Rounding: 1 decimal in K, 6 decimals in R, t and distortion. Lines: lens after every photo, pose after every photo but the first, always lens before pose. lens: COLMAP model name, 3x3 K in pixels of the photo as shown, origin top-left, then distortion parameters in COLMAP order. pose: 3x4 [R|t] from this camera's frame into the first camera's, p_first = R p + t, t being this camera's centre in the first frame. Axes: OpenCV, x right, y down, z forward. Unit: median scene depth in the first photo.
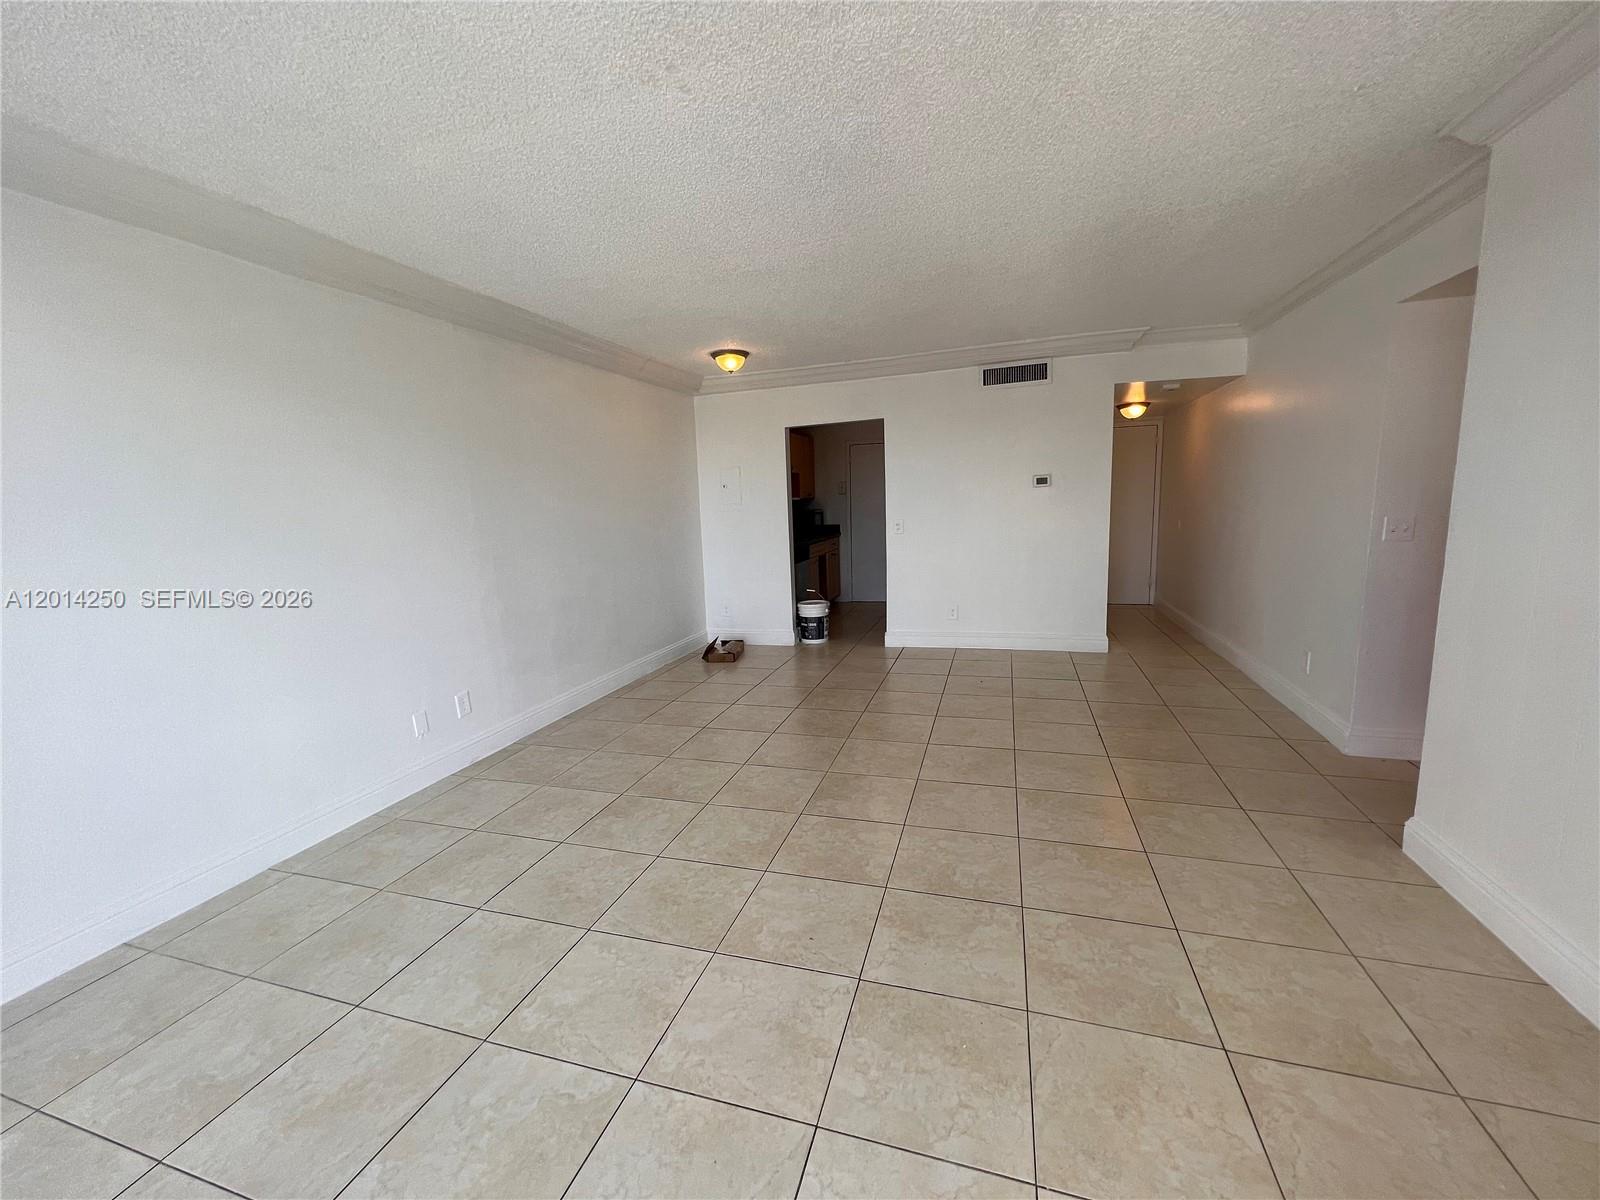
lens RADIAL K [[641.9, 0, 790.8], [0, 641.9, 599.2], [0, 0, 1]] dist [-0.001285, 0.000619]
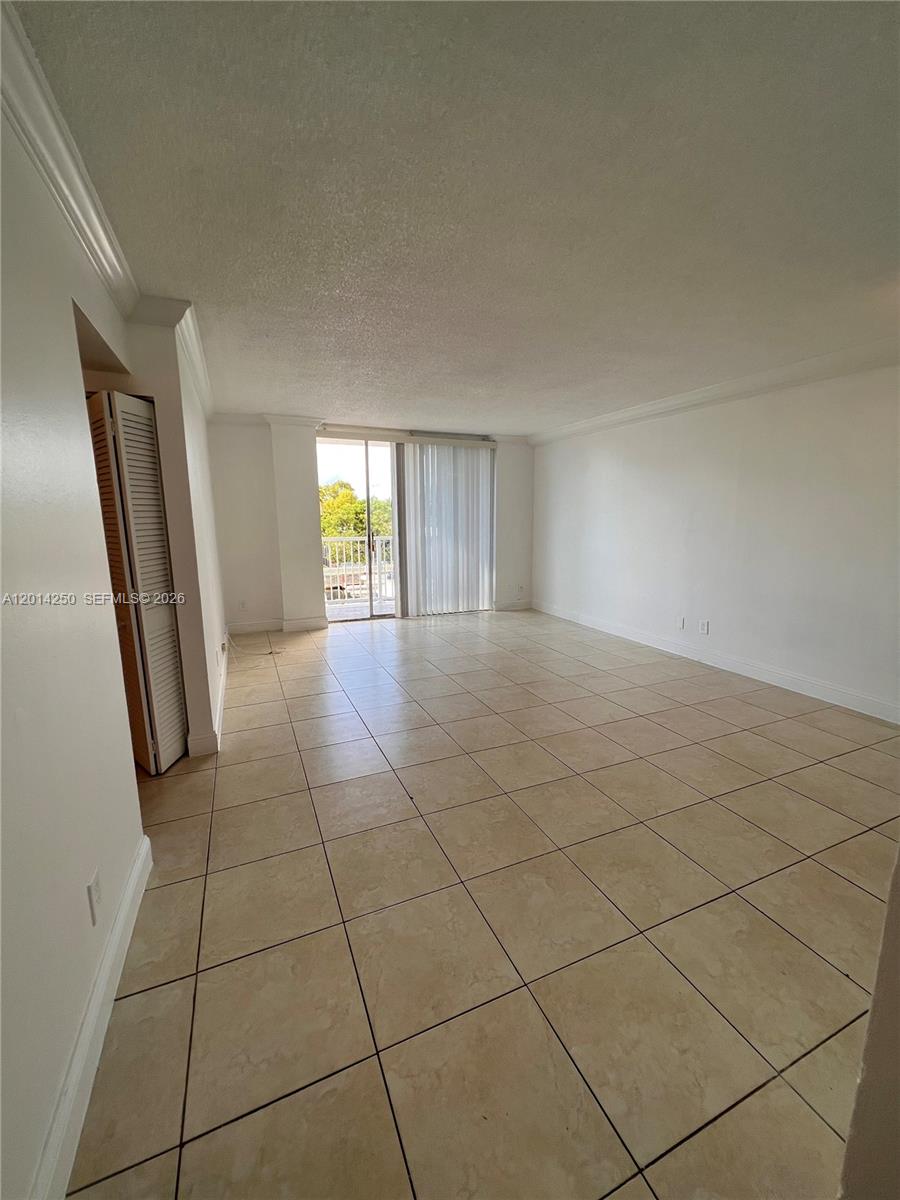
lens RADIAL K [[483.1, 0, 451.8], [0, 483.1, 599.7], [0, 0, 1]] dist [-0.001903, 0.000233]
pose [[-0.748098, 0.157006, -0.644747, 0.758053], [-0.067971, 0.948366, 0.309808, -0.242101], [0.660099, 0.275591, -0.698799, 1.307447]]
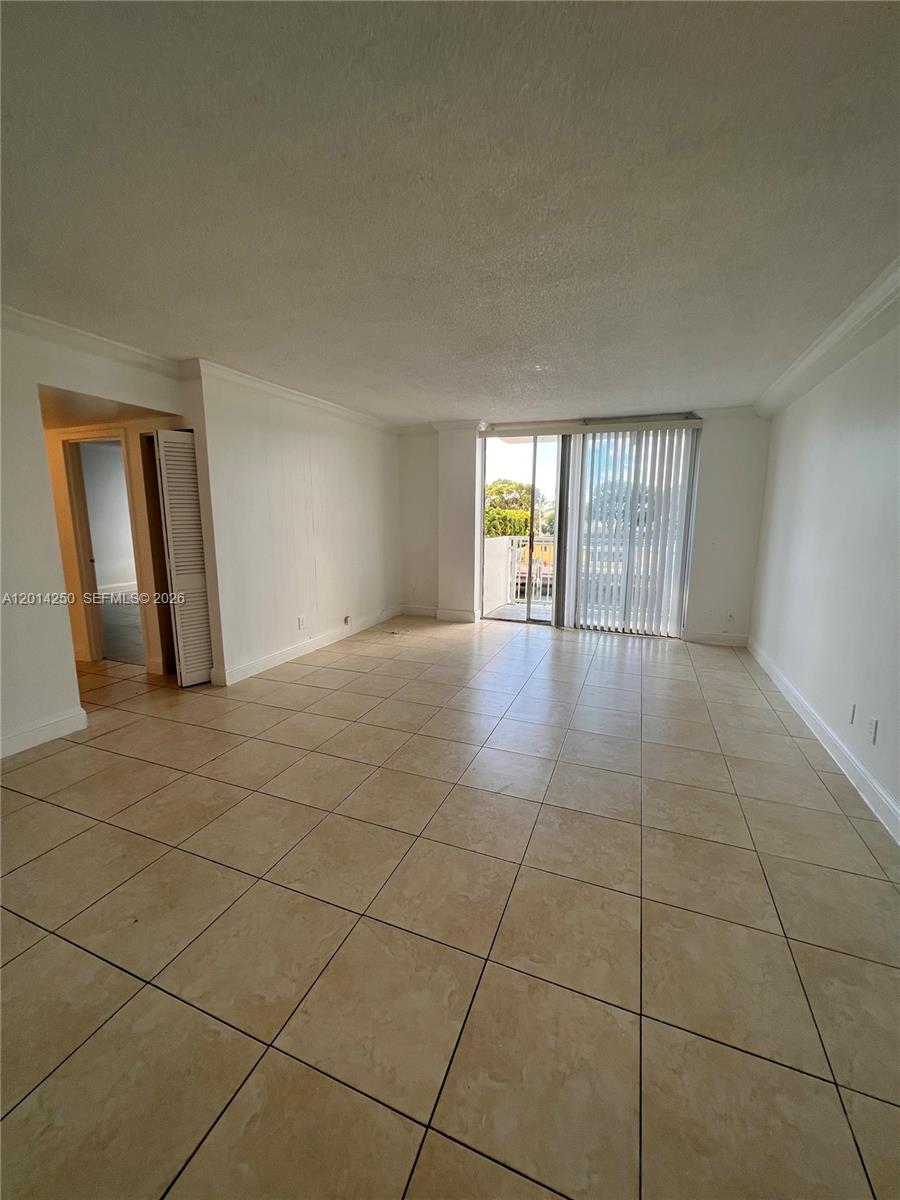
lens RADIAL K [[483.1, 0, 451.8], [0, 483.1, 599.7], [0, 0, 1]] dist [-0.001903, 0.000233]
pose [[-0.997198, 0.020645, 0.071899, 0.038372], [0.042597, 0.946824, 0.318921, -0.235364], [-0.061491, 0.321090, -0.945050, 1.478531]]
